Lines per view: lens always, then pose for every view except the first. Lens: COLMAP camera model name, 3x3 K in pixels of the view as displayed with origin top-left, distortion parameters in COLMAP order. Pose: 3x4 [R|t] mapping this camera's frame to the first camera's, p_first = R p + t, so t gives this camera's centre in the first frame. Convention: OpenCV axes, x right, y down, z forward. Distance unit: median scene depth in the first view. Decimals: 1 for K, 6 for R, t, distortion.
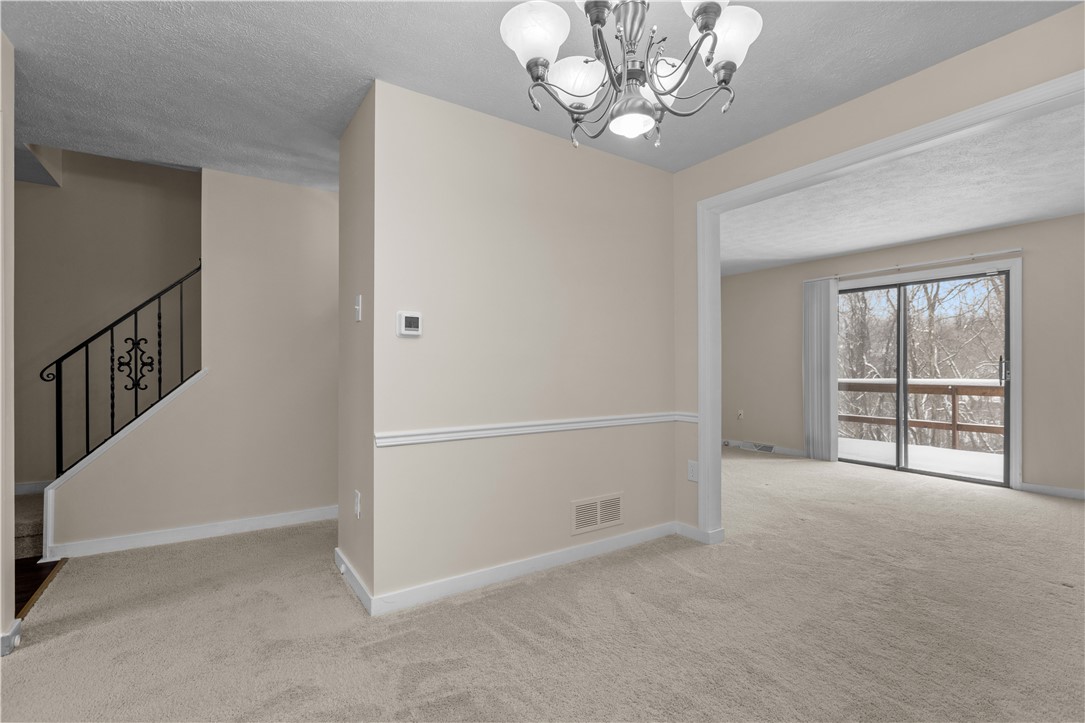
lens RADIAL K [[492.8, 0, 539.5], [0, 492.8, 362.3], [0, 0, 1]] dist [-0.016016, -0.000899]
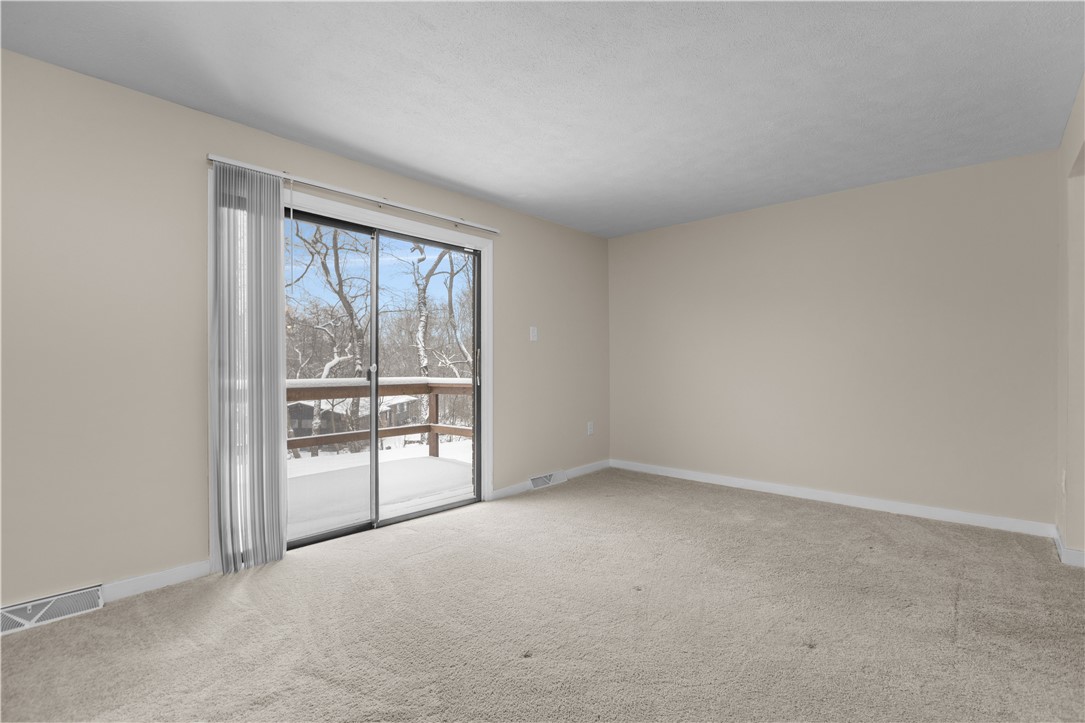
lens RADIAL K [[492.8, 0, 545.3], [0, 492.8, 366.3], [0, 0, 1]] dist [-0.016016, -0.000899]
pose [[-0.256265, 0.001408, 0.966606, 0.085364], [-0.006749, 0.999972, -0.003246, 0.018343], [-0.966583, -0.007355, -0.256248, 1.106013]]
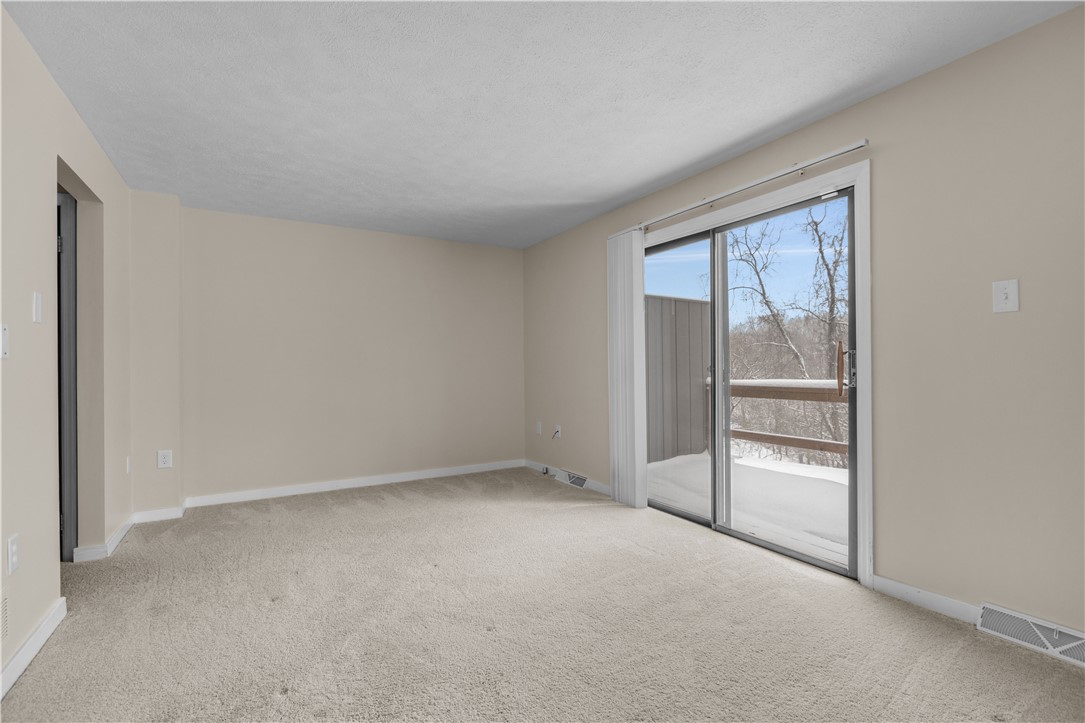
lens RADIAL K [[492.8, 0, 543.9], [0, 492.8, 360.8], [0, 0, 1]] dist [-0.016016, -0.000899]
pose [[0.999185, -0.008822, -0.039384, 0.632313], [0.008704, 0.999957, -0.003174, 0.007933], [0.039410, 0.002829, 0.999219, 0.426342]]
